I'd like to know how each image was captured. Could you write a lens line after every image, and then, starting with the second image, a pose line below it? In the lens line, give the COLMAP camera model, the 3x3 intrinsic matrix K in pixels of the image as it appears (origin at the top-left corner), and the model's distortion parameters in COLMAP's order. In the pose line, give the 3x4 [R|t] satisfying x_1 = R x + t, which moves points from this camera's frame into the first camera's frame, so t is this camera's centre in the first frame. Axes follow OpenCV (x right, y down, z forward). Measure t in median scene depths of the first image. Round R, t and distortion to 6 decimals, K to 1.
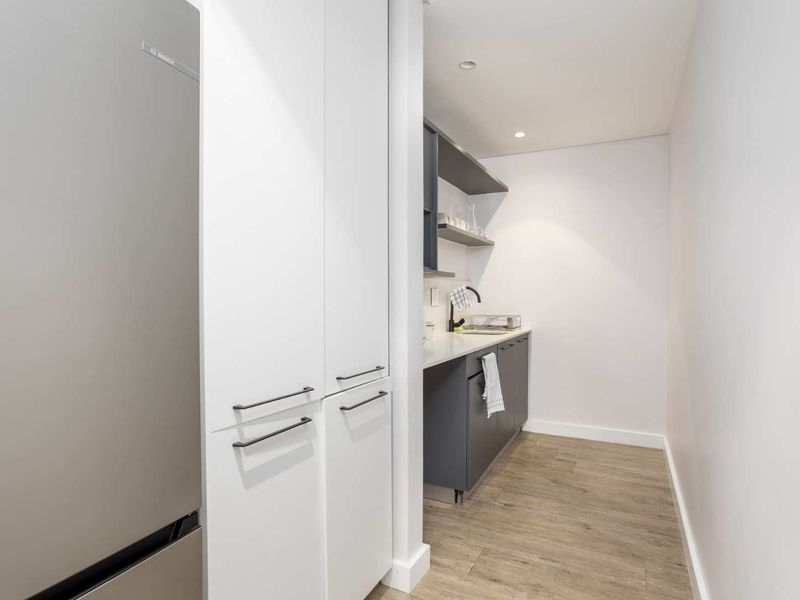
lens RADIAL K [[479.9, 0, 358.2], [0, 479.9, 302.5], [0, 0, 1]] dist [-0.002766, -0.001014]
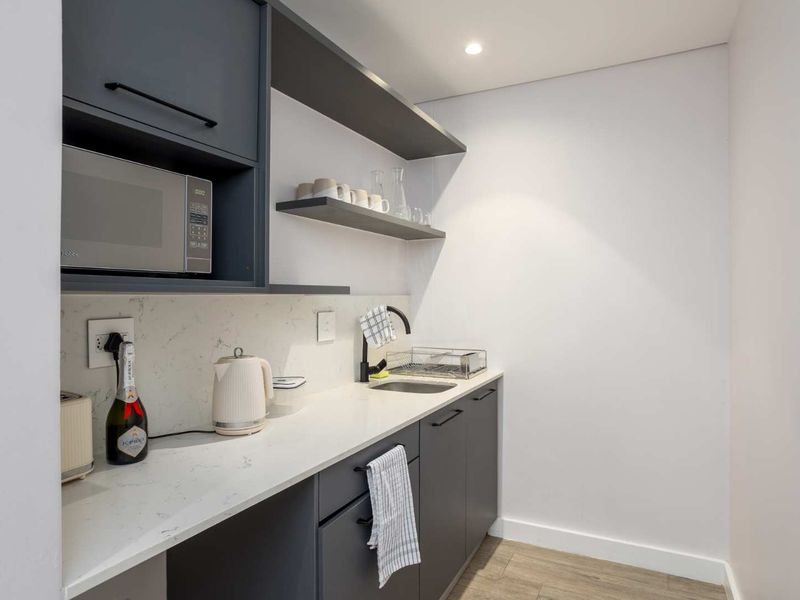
lens RADIAL K [[465.9, 0, 381.4], [0, 465.9, 293.6], [0, 0, 1]] dist [-0.001556, 0.002065]
pose [[0.999958, -0.003198, -0.008630, 0.223334], [0.003105, 0.999938, -0.010668, -0.043336], [0.008663, 0.010641, 0.999906, 0.422014]]
